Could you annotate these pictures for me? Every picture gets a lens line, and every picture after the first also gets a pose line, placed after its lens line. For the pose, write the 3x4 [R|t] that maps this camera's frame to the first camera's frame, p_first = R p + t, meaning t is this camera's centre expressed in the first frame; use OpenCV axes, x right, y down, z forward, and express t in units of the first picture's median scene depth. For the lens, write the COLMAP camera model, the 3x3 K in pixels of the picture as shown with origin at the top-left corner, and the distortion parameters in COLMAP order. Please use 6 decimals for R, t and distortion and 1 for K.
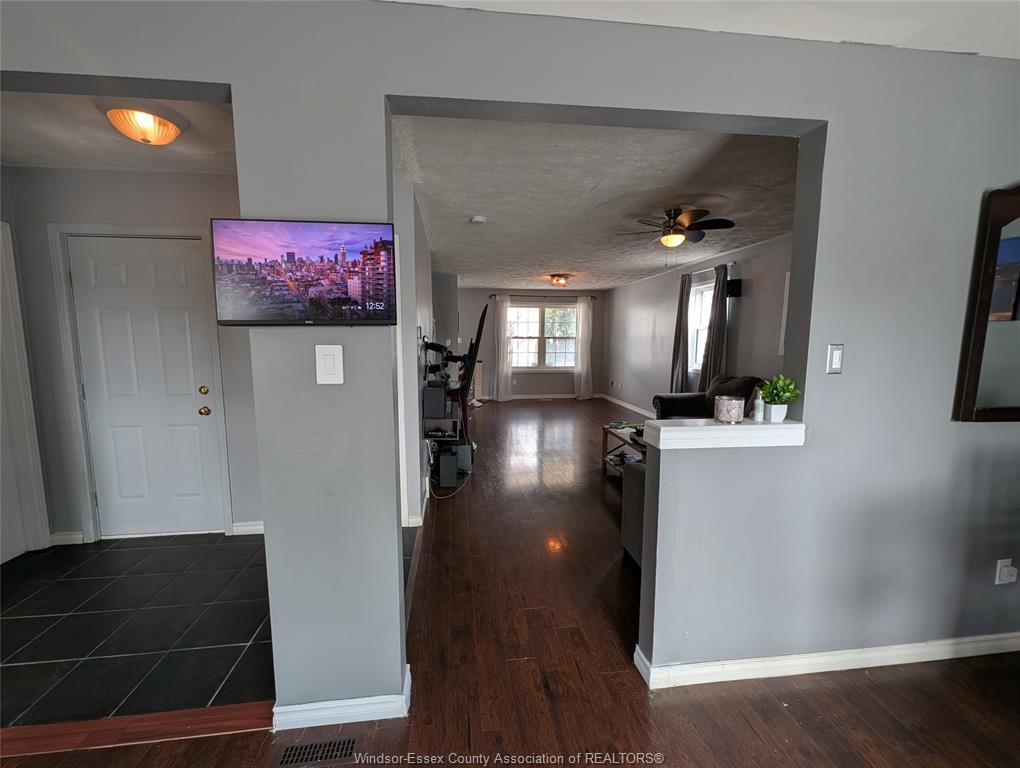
lens RADIAL K [[417.4, 0, 503.0], [0, 417.4, 388.4], [0, 0, 1]] dist [-0.000674, -0.002780]
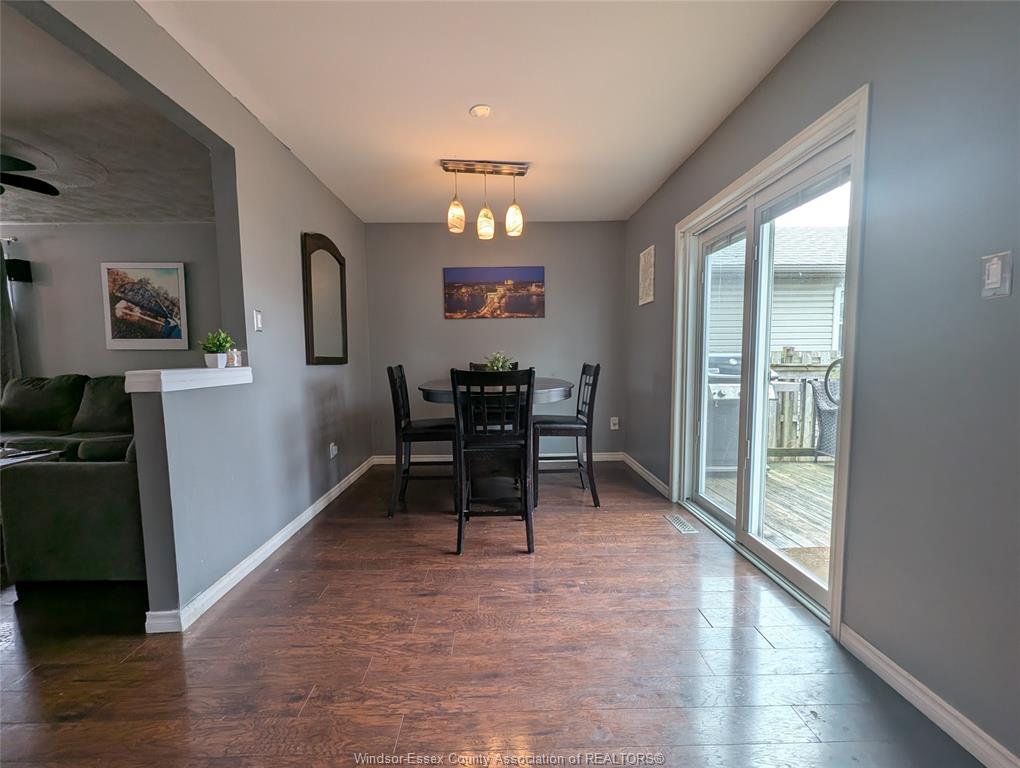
lens RADIAL K [[417.4, 0, 503.0], [0, 417.4, 388.4], [0, 0, 1]] dist [-0.000674, -0.002780]
pose [[0.103774, -0.084209, 0.991030, -0.566738], [0.127996, 0.989255, 0.070655, 0.169069], [-0.986331, 0.119515, 0.113438, 0.038097]]
